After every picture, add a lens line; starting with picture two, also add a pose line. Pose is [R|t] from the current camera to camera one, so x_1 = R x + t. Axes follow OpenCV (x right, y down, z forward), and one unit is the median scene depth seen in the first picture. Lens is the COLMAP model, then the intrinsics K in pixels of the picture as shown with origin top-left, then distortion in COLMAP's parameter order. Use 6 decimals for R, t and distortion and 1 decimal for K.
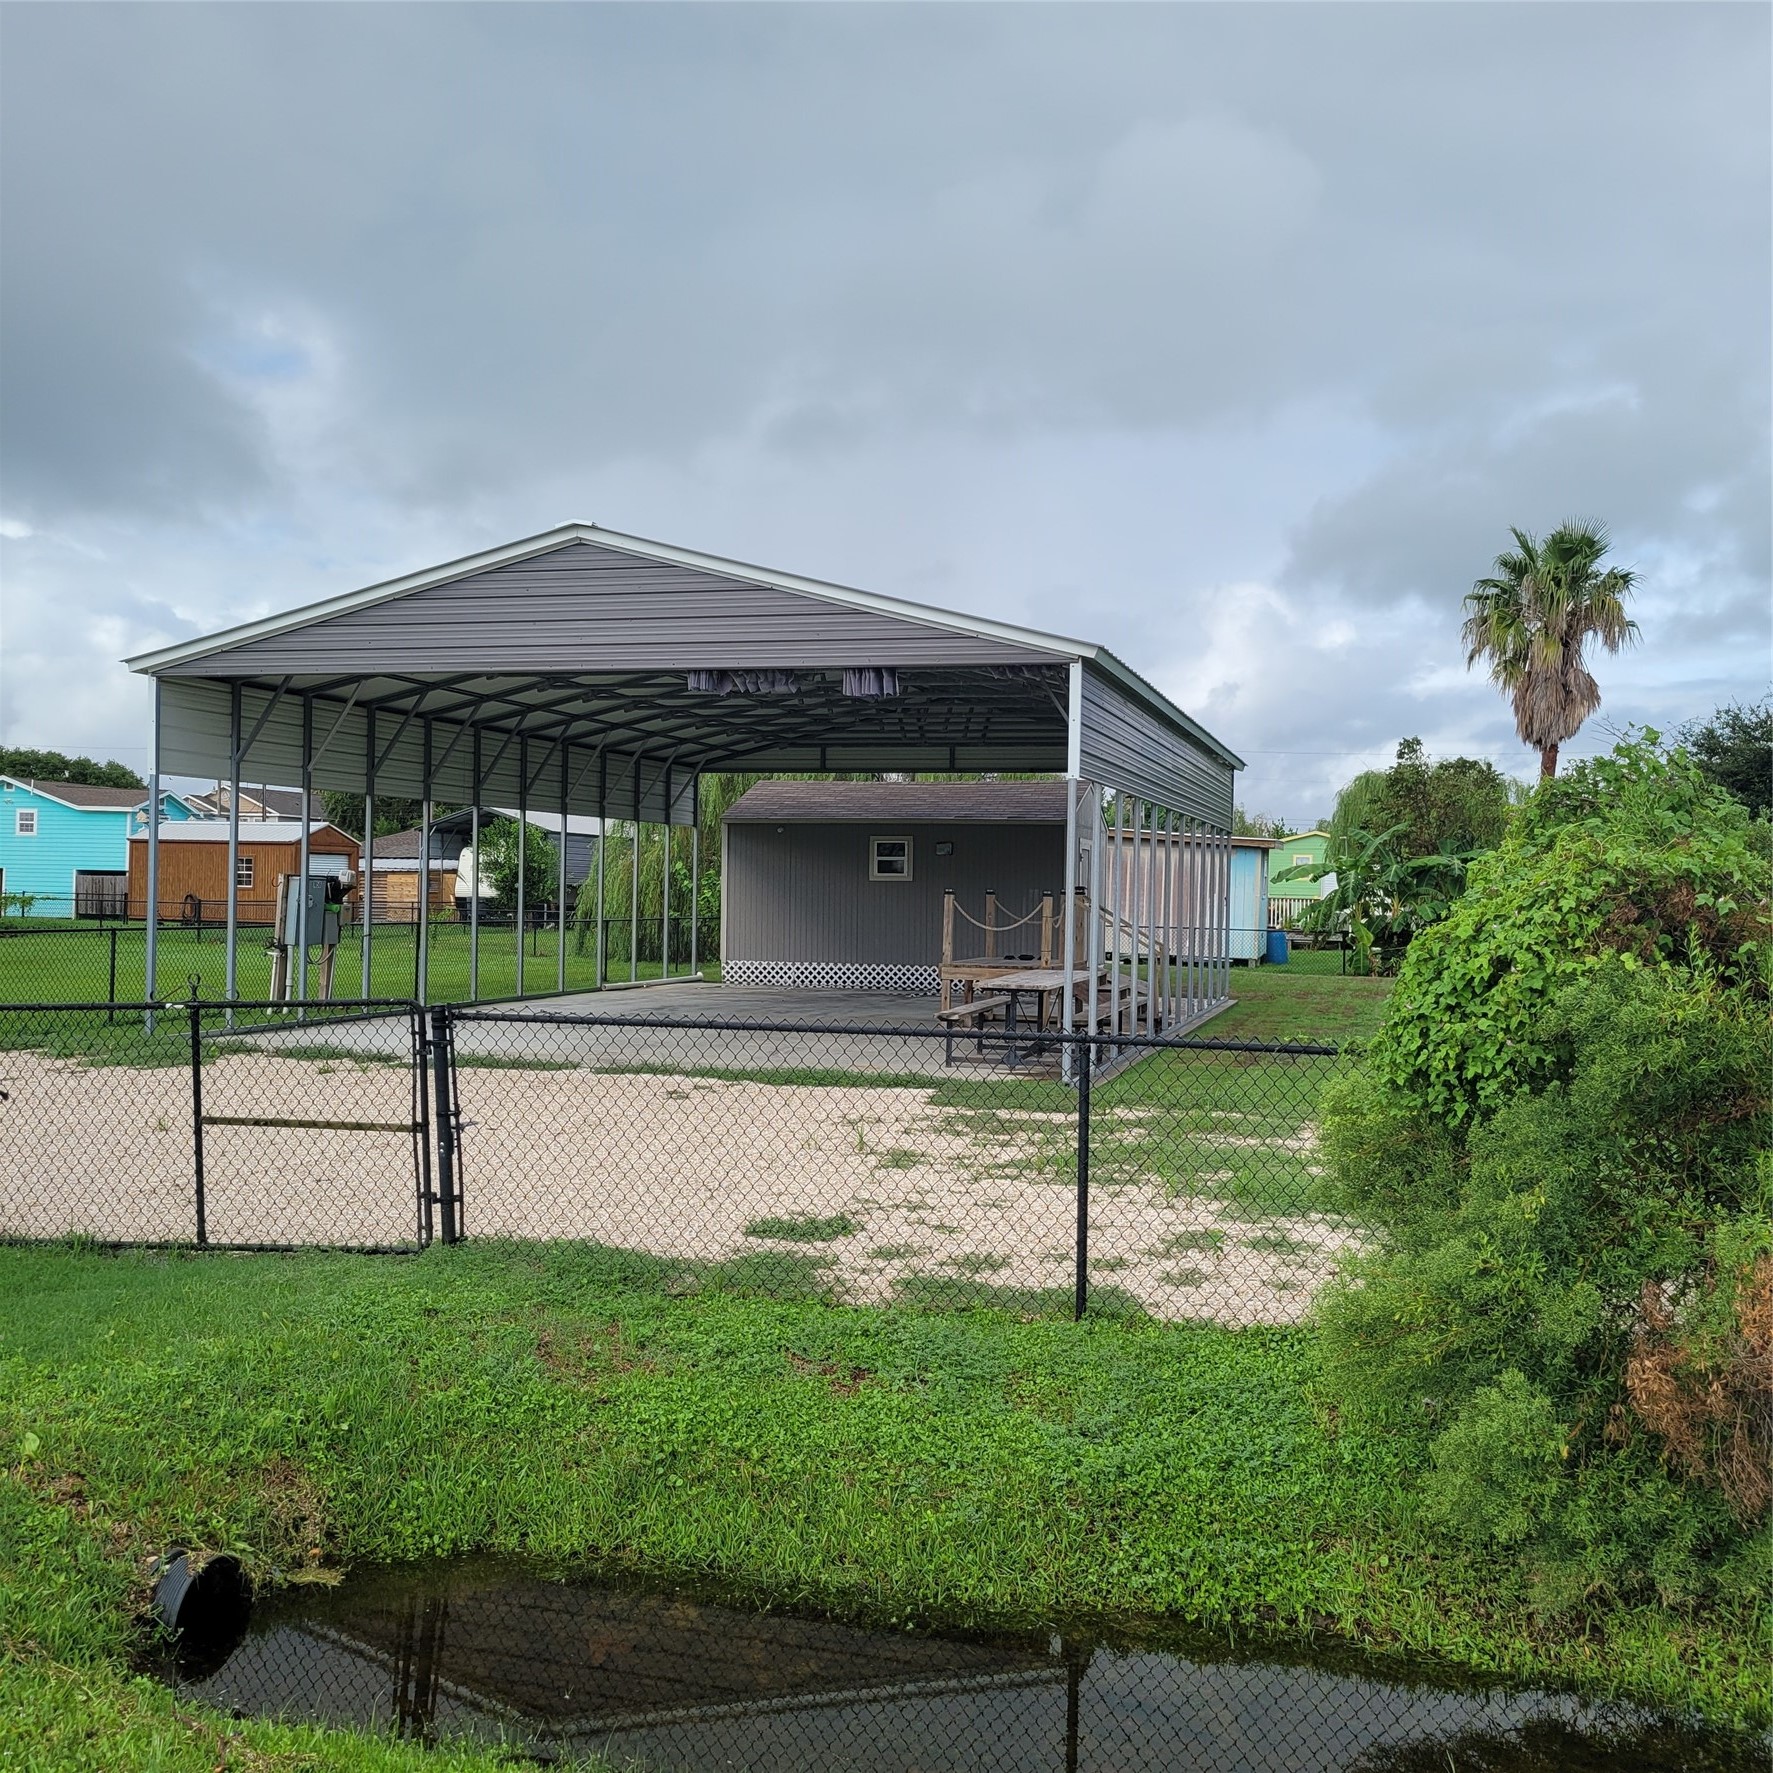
lens RADIAL K [[1817.4, 0, 886.5], [0, 1817.4, 886.5], [0, 0, 1]] dist [0.034731, 0.002963]
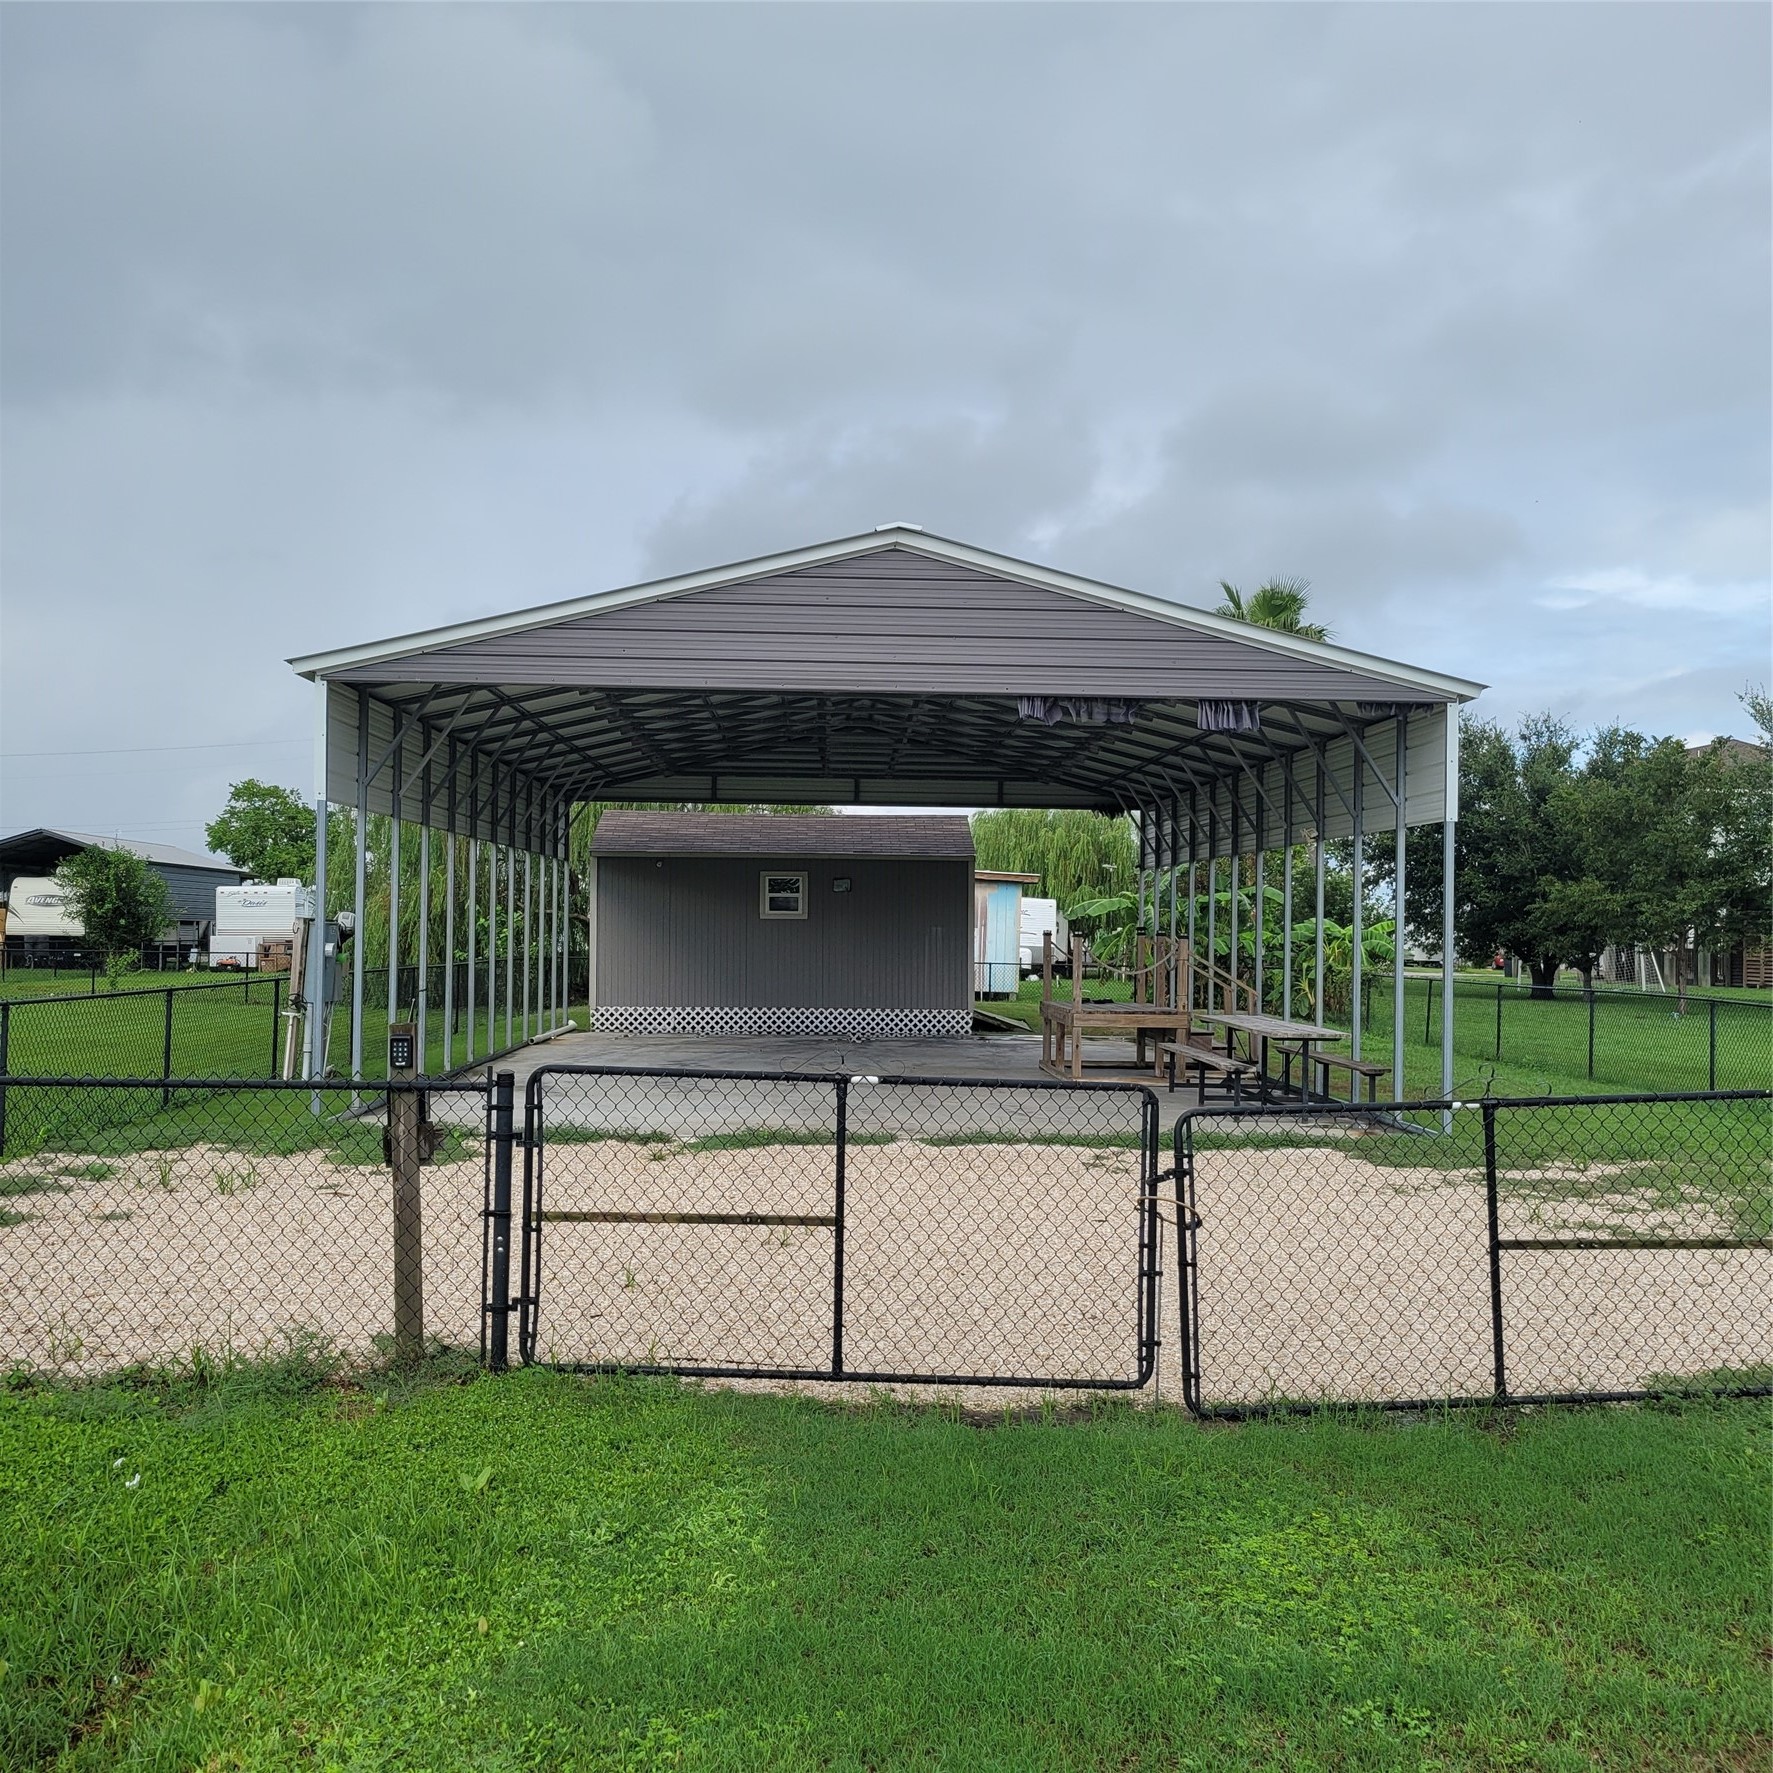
lens RADIAL K [[1817.4, 0, 886.5], [0, 1817.4, 886.5], [0, 0, 1]] dist [0.034731, 0.002963]
pose [[0.950305, 0.000070, 0.311320, -0.253924], [0.004821, 0.999877, -0.014939, -0.005941], [-0.311282, 0.015698, 0.950188, 0.089522]]
